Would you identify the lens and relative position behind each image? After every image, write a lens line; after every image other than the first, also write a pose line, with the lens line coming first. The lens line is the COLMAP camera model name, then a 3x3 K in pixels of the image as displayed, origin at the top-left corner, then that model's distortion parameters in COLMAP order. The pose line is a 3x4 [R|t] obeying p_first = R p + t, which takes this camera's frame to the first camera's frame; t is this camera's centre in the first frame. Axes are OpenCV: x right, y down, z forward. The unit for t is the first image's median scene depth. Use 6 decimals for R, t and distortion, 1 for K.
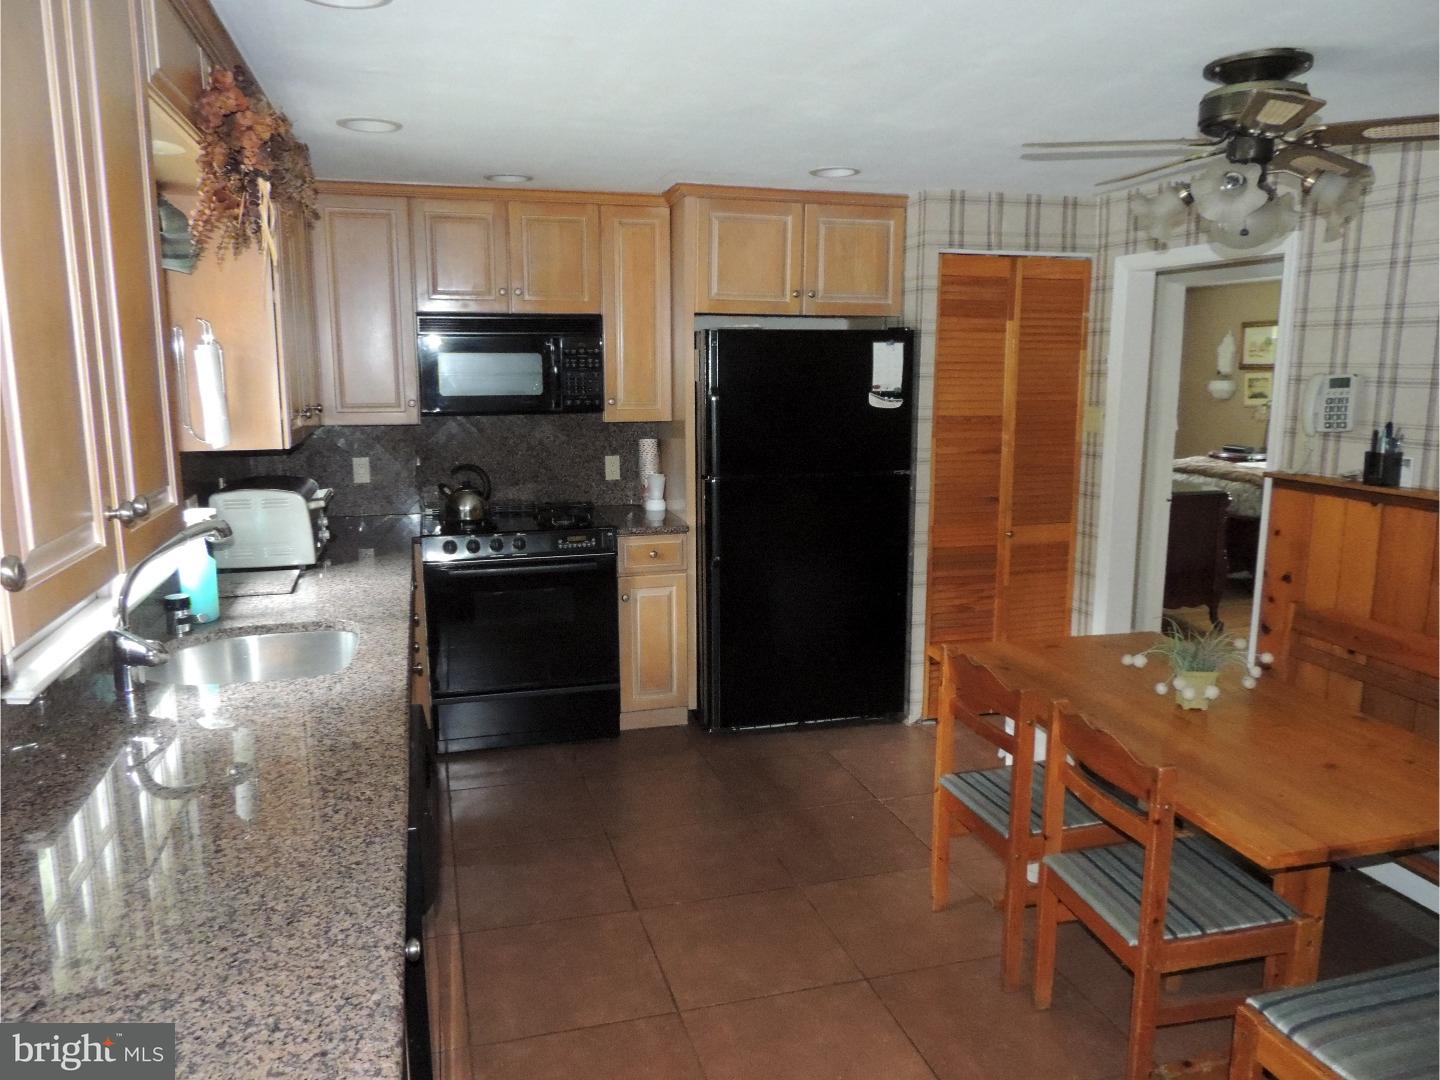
lens RADIAL K [[1034.7, 0, 720.0], [0, 1034.7, 540.0], [0, 0, 1]] dist [0.000933, -0.004188]
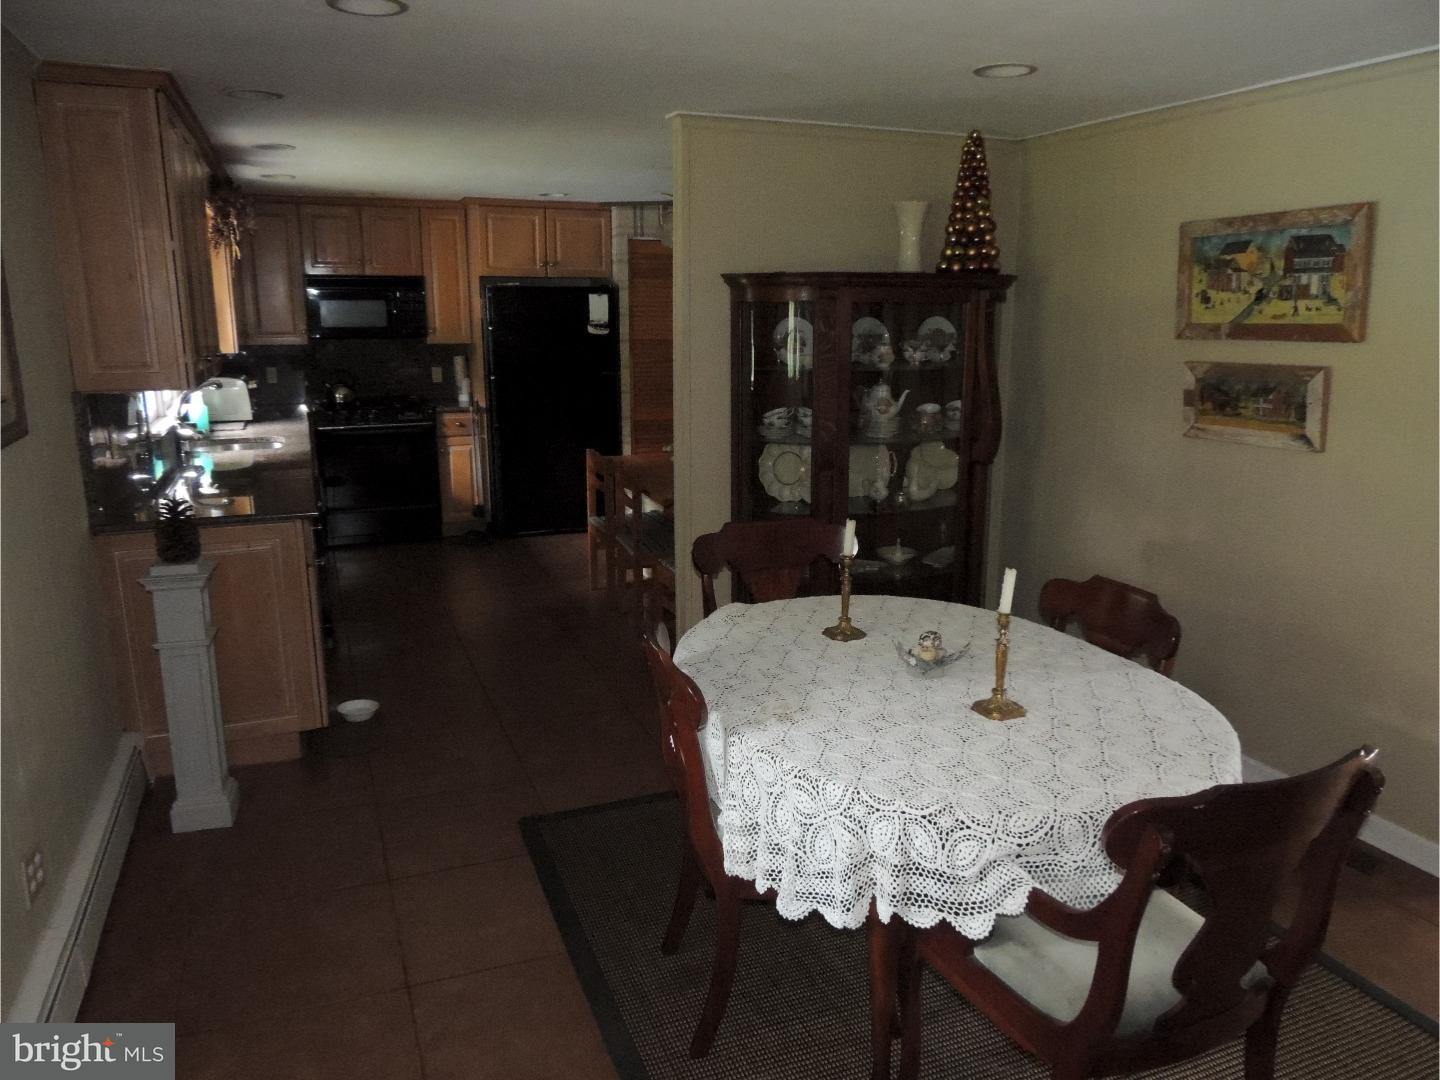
lens RADIAL K [[1034.7, 0, 720.0], [0, 1034.7, 540.0], [0, 0, 1]] dist [0.000933, -0.004188]
pose [[0.995164, -0.023273, 0.095433, 0.188541], [0.018770, 0.998680, 0.047812, 0.127526], [-0.096420, -0.045790, 0.994287, -0.687448]]
